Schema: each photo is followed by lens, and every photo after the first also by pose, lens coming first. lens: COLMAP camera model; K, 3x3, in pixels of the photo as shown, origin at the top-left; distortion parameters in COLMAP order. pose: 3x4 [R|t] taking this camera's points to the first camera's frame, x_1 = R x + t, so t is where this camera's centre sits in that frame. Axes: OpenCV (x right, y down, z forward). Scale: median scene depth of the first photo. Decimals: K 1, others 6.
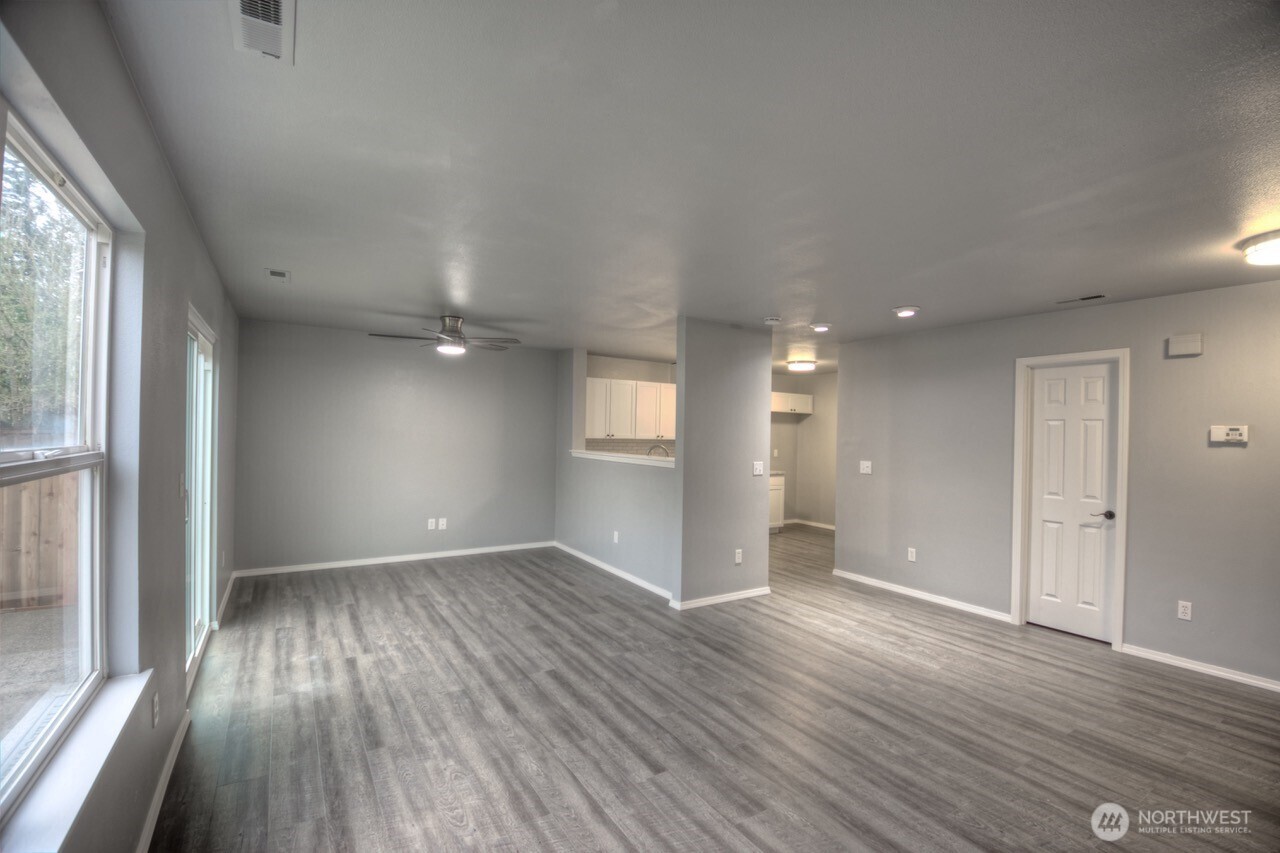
lens RADIAL K [[544.0, 0, 640.0], [0, 544.0, 426.5], [0, 0, 1]] dist [-0.000747, -0.029240]
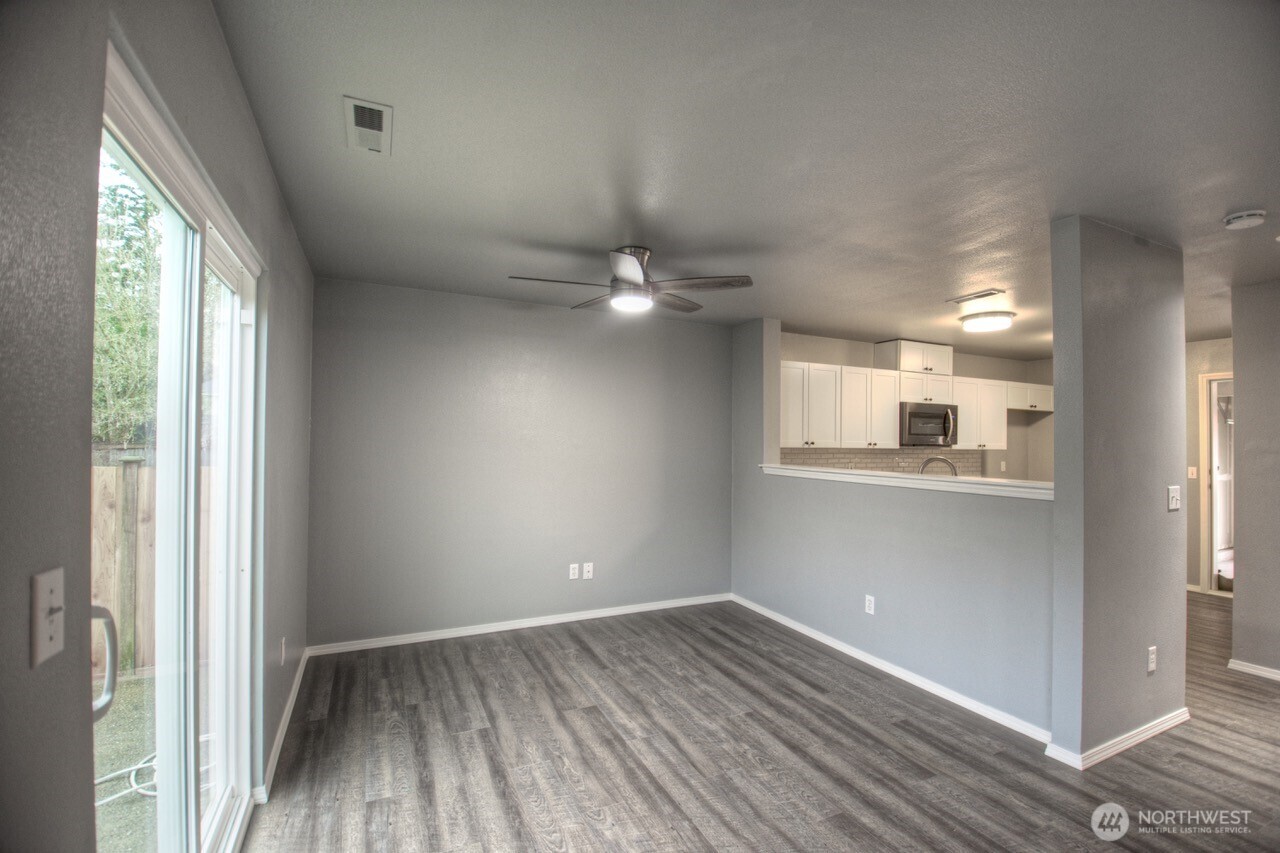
lens RADIAL K [[566.5, 0, 640.0], [0, 566.5, 426.5], [0, 0, 1]] dist [0.000966, -0.025780]
pose [[0.989964, -0.010796, -0.140903, -0.256634], [0.008525, 0.999824, -0.016715, 0.008528], [0.141059, 0.015346, 0.989882, 0.380715]]
